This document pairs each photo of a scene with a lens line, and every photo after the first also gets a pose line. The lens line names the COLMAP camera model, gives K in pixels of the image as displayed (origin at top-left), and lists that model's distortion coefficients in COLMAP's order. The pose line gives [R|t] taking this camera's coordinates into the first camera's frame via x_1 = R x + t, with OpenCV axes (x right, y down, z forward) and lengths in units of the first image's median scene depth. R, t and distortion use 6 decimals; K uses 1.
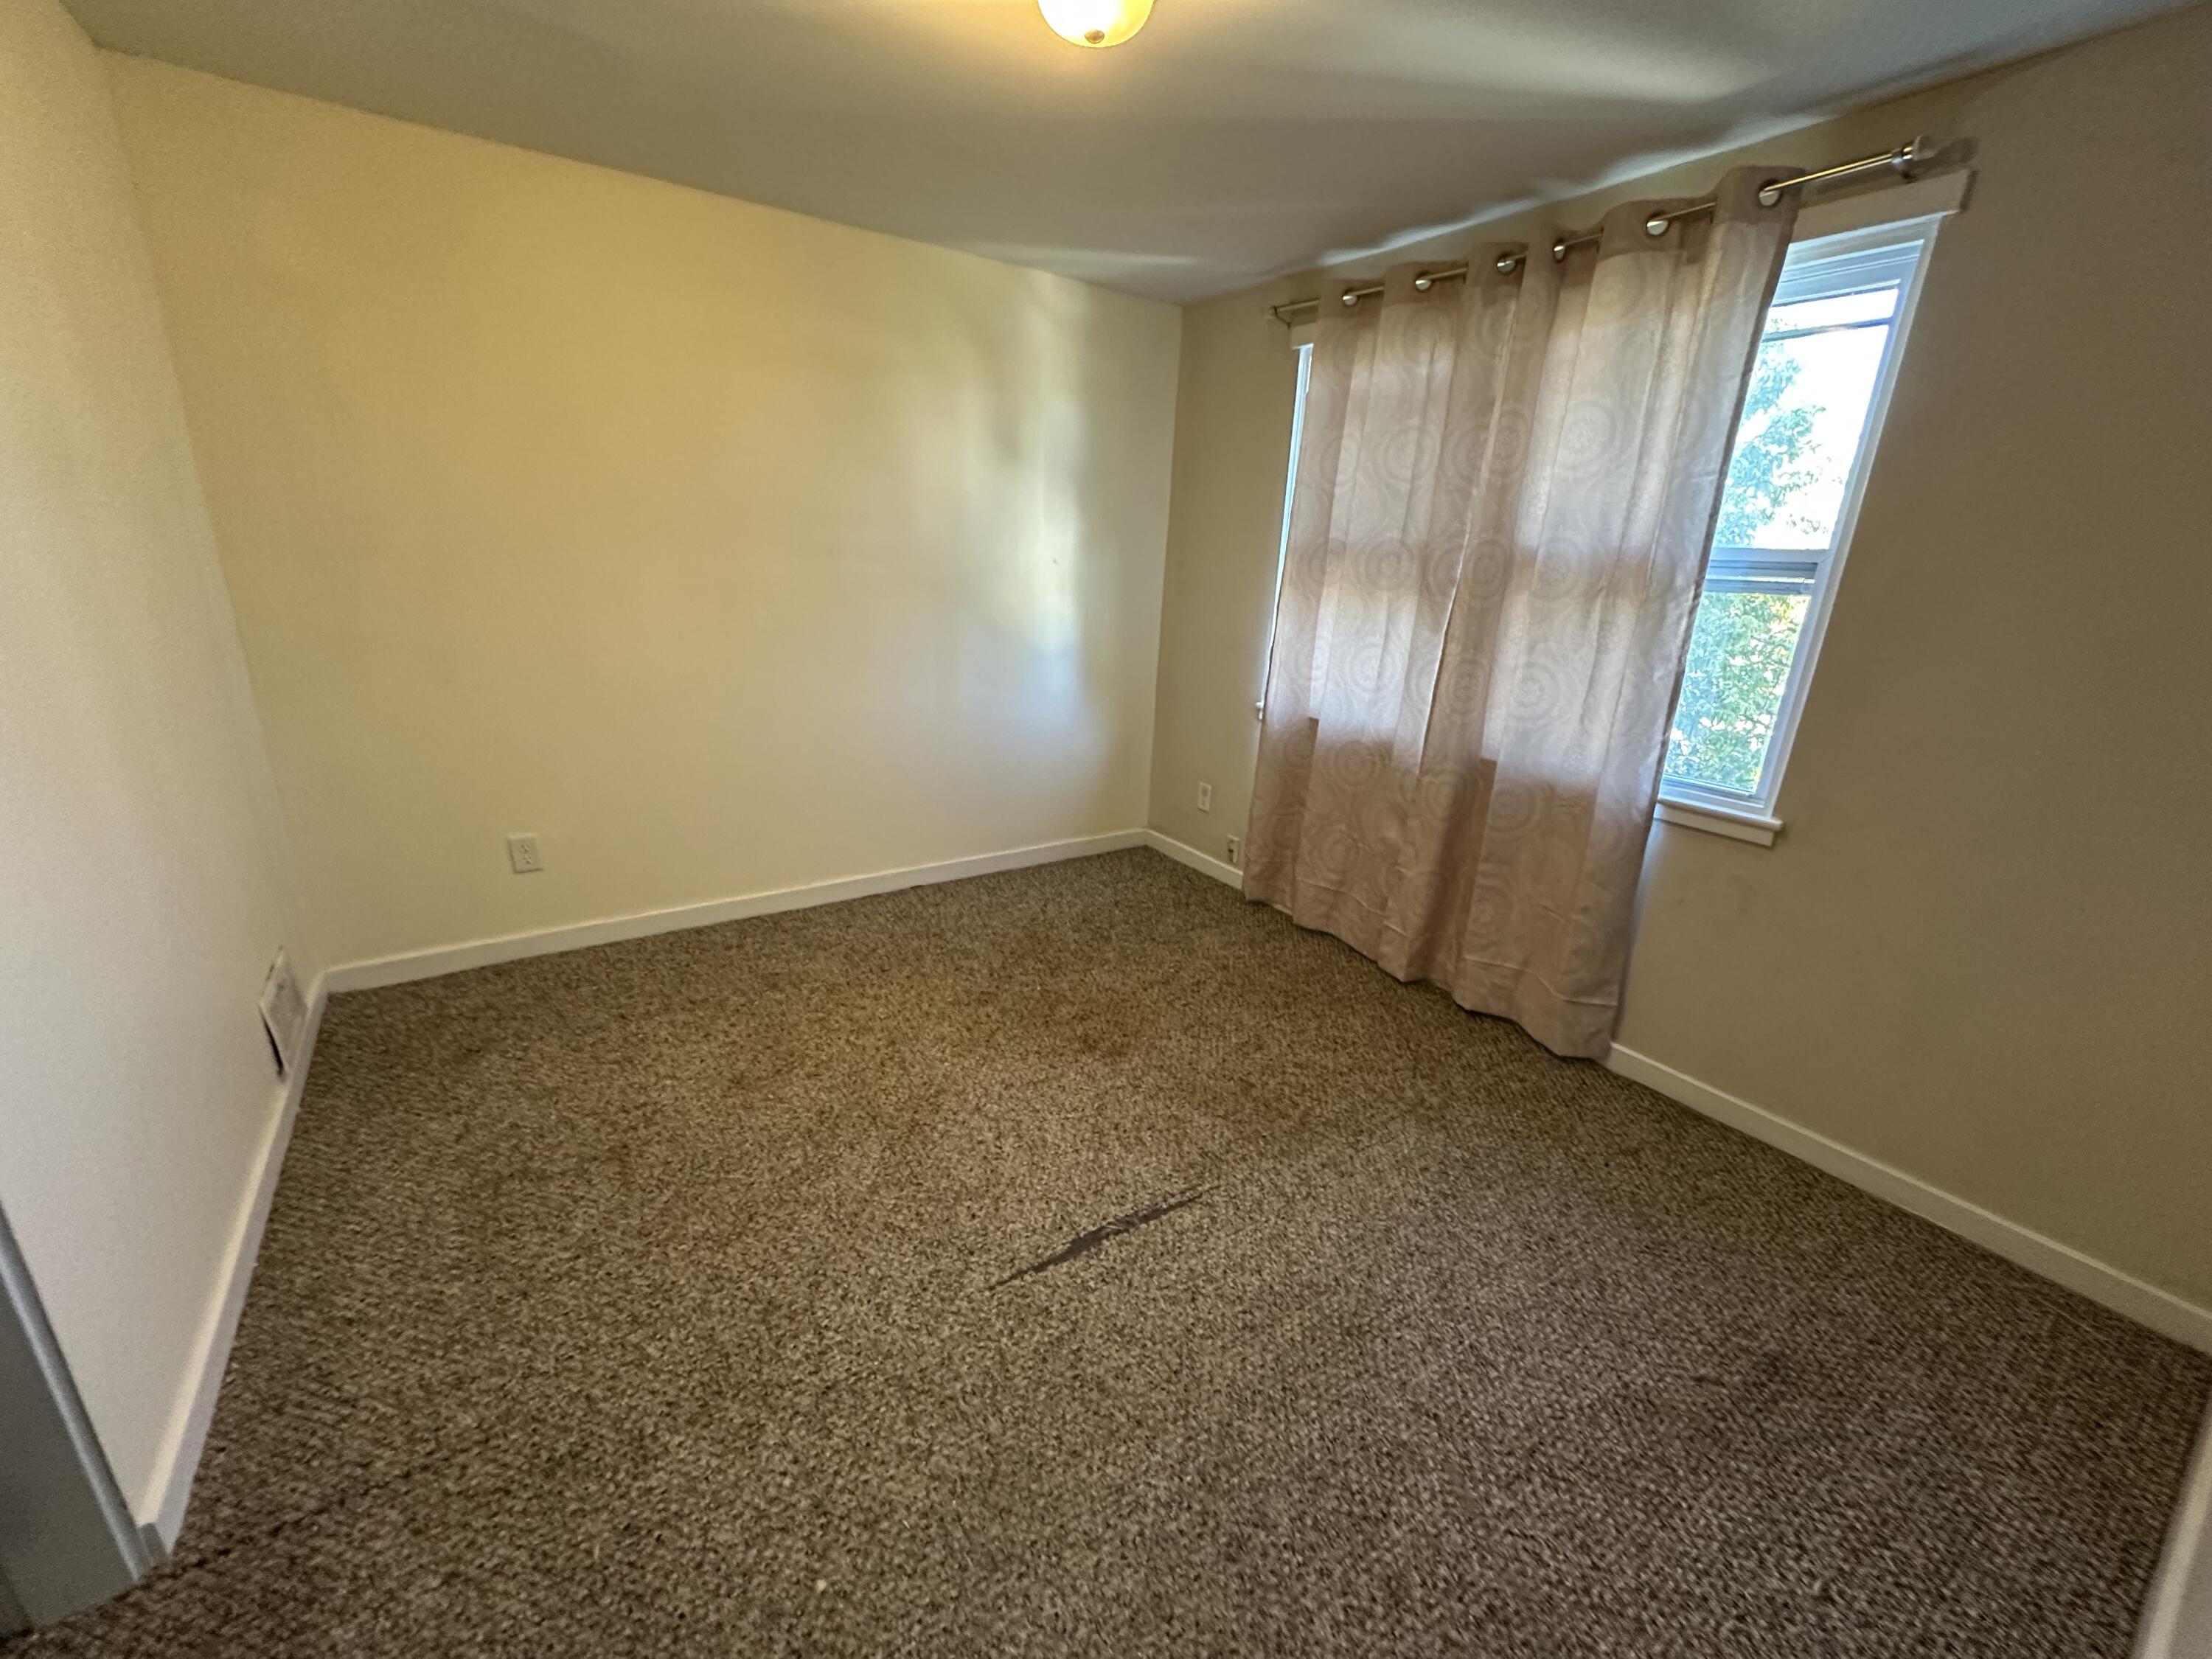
lens RADIAL K [[885.2, 0, 1100.7], [0, 885.2, 829.5], [0, 0, 1]] dist [0.002966, 0.000083]
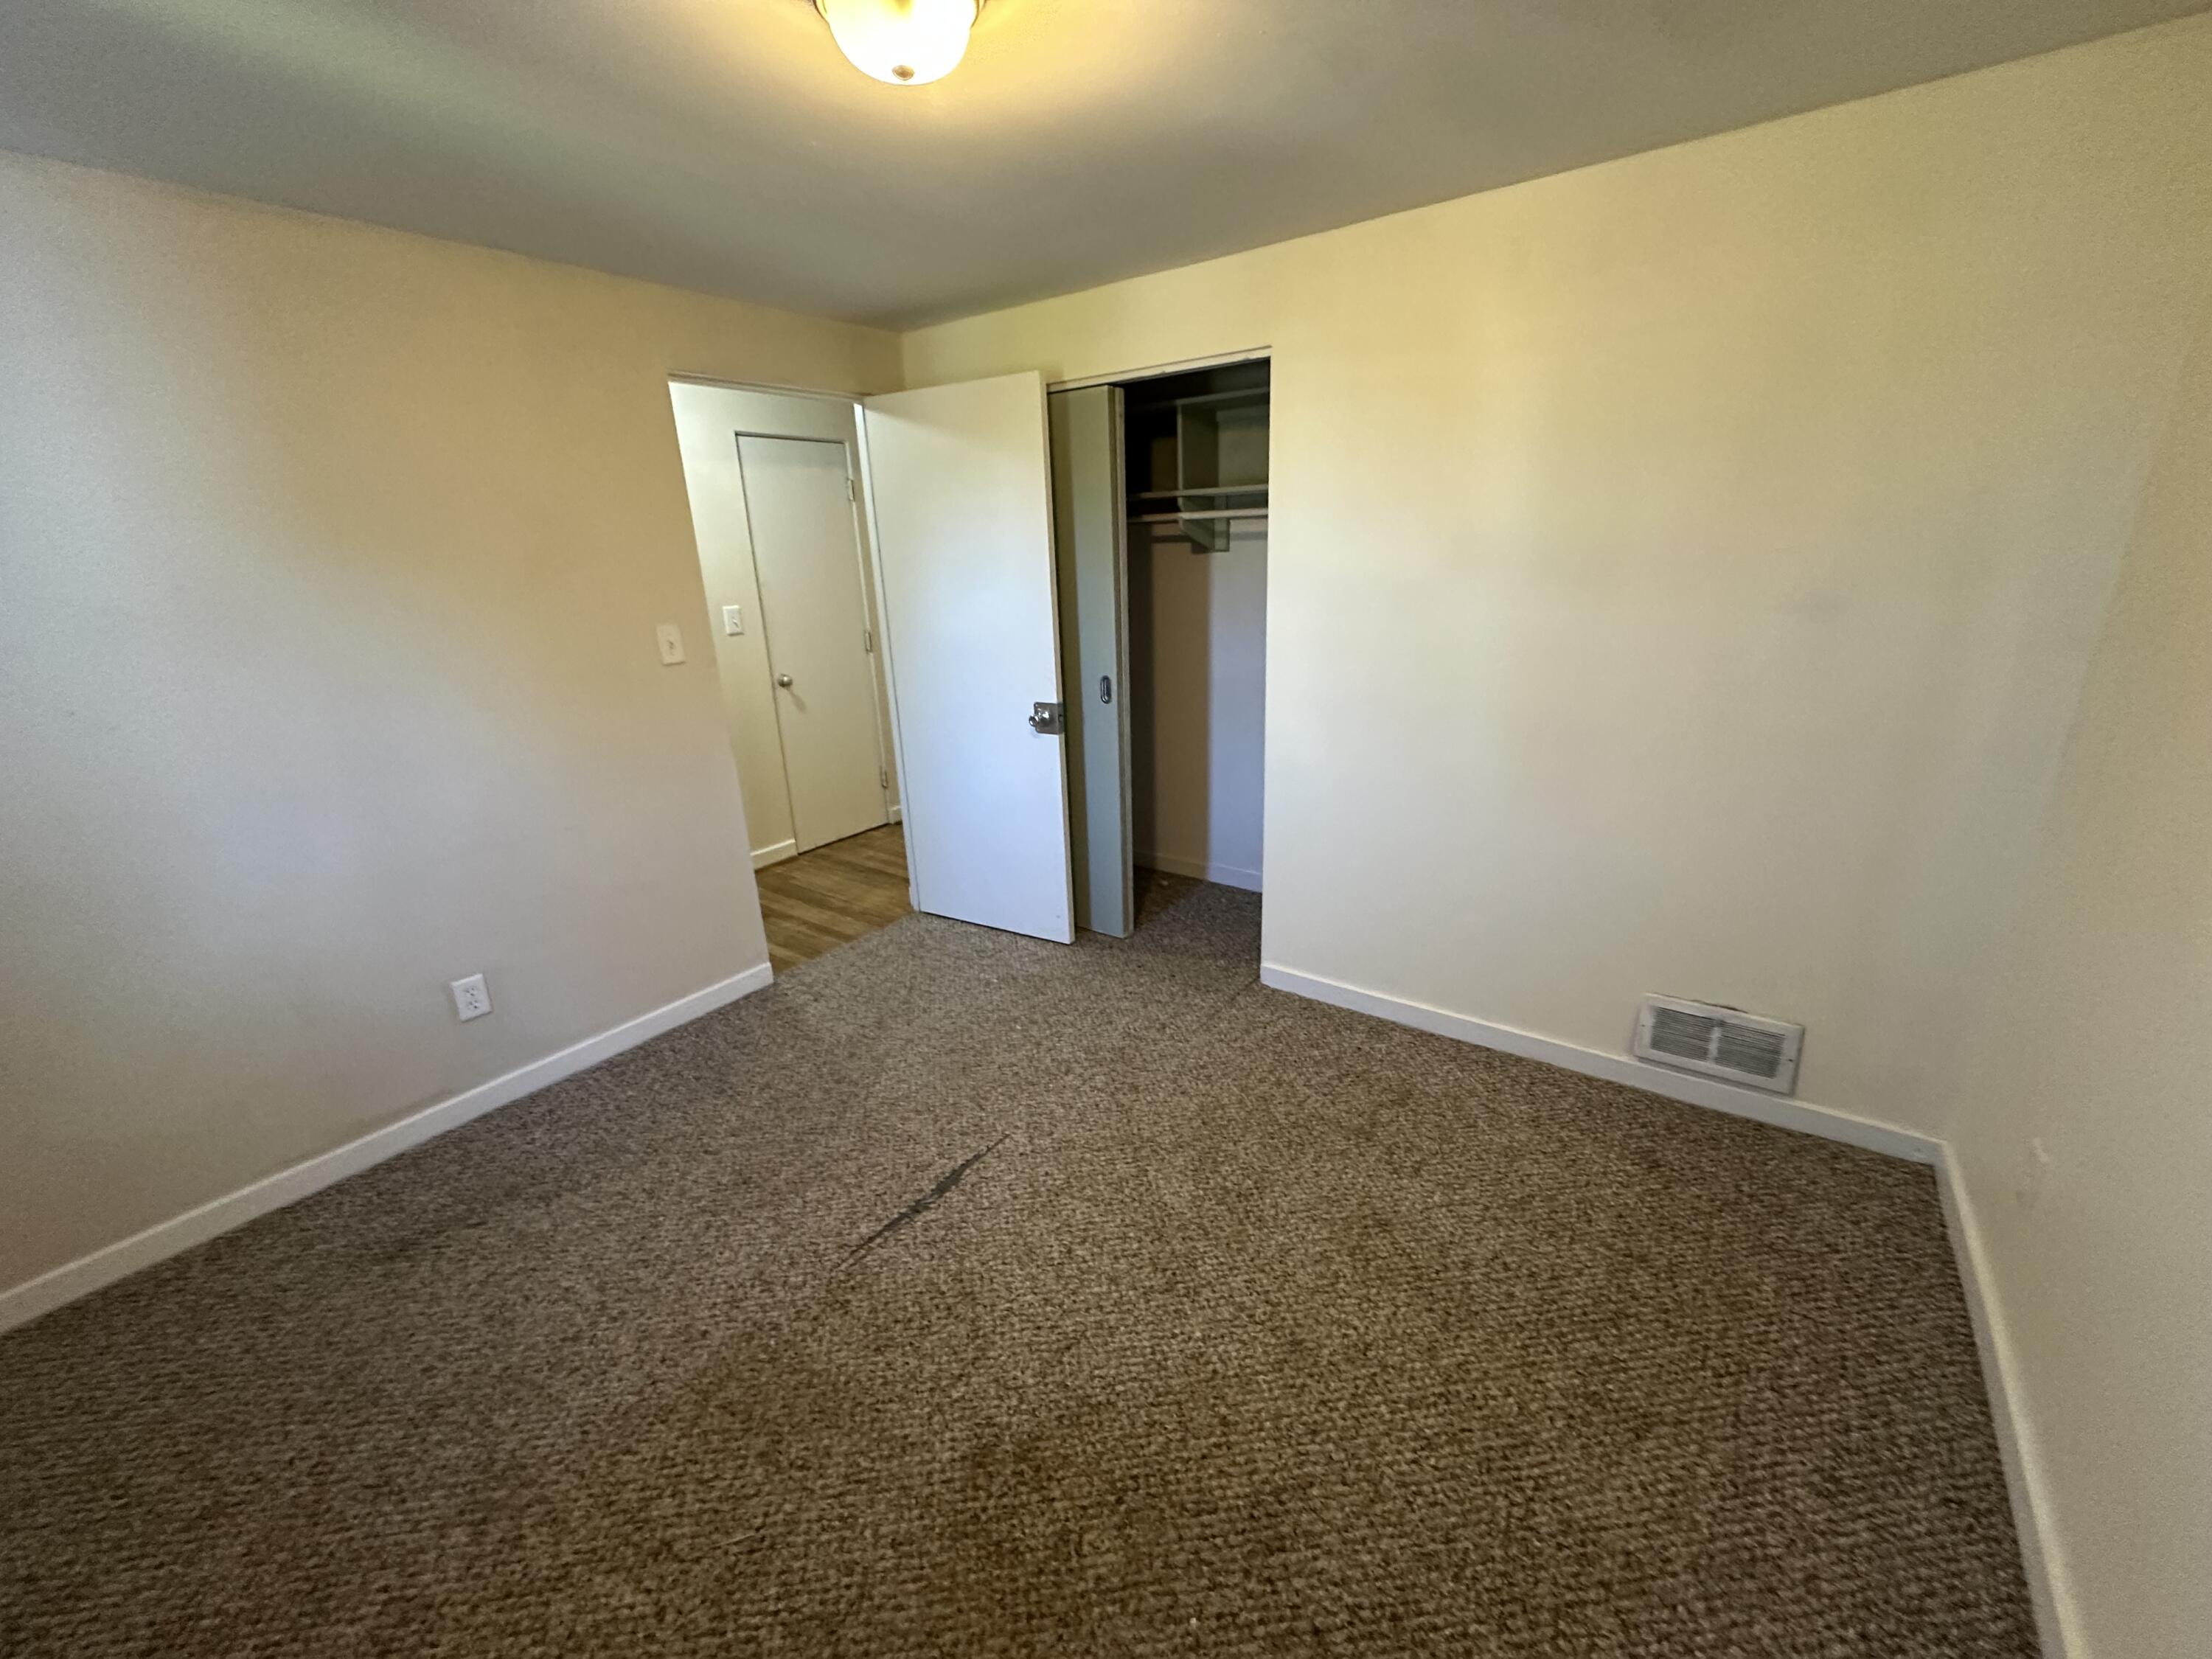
lens RADIAL K [[885.2, 0, 1100.7], [0, 885.2, 829.5], [0, 0, 1]] dist [0.002966, 0.000083]
pose [[-0.942942, 0.096366, -0.318707, 0.121158], [-0.103842, 0.824344, 0.556483, -0.604124], [0.316350, 0.557827, -0.767302, 1.629747]]
